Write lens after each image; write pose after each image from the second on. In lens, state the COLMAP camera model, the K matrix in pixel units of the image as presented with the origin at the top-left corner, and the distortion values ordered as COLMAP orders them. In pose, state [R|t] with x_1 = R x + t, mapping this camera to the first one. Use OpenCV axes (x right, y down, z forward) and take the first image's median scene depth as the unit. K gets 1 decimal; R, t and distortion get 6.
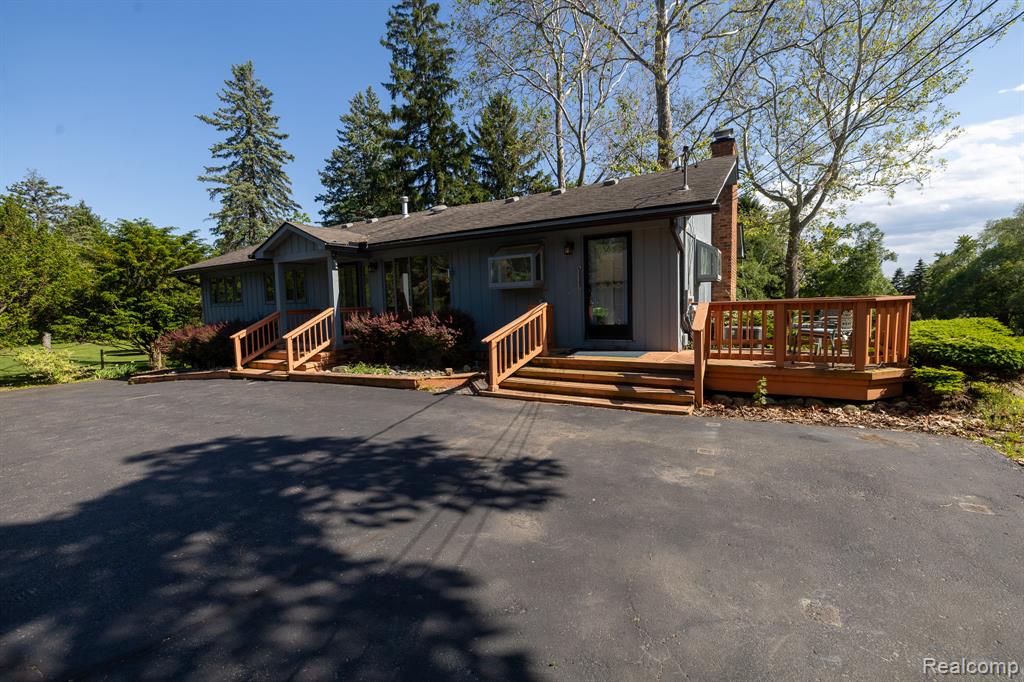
lens RADIAL K [[425.7, 0, 515.4], [0, 425.7, 335.9], [0, 0, 1]] dist [0.005478, 0.000061]
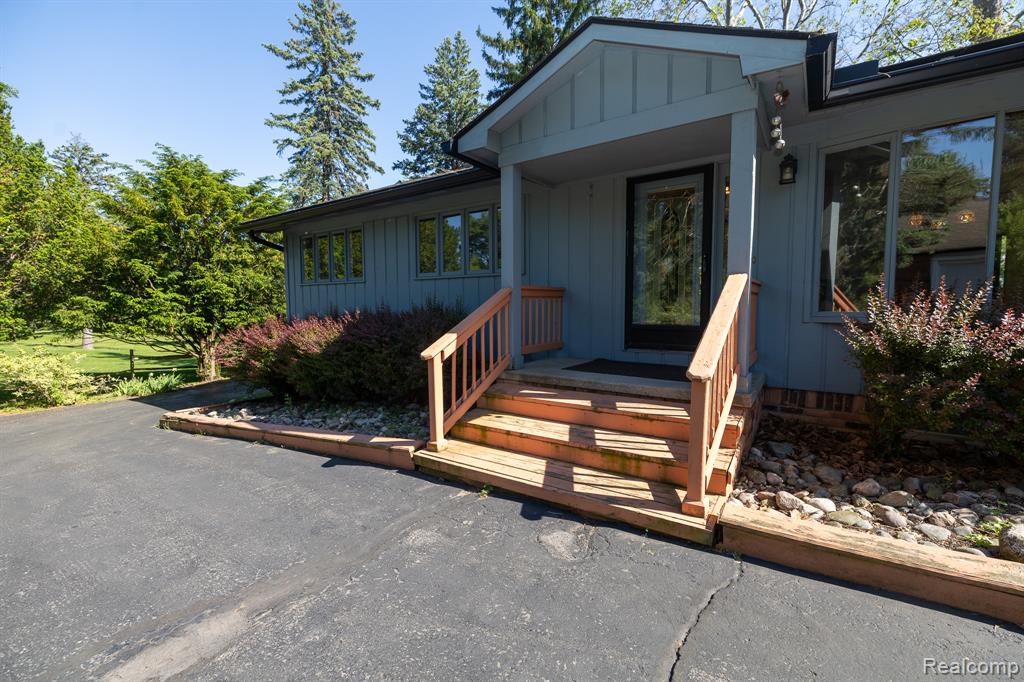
lens RADIAL K [[425.7, 0, 515.4], [0, 425.7, 335.9], [0, 0, 1]] dist [0.005478, 0.000061]
pose [[0.997273, 0.028713, -0.067986, -0.315222], [-0.028509, 0.999586, 0.003960, -0.008952], [0.068071, -0.002011, 0.997678, 0.364321]]
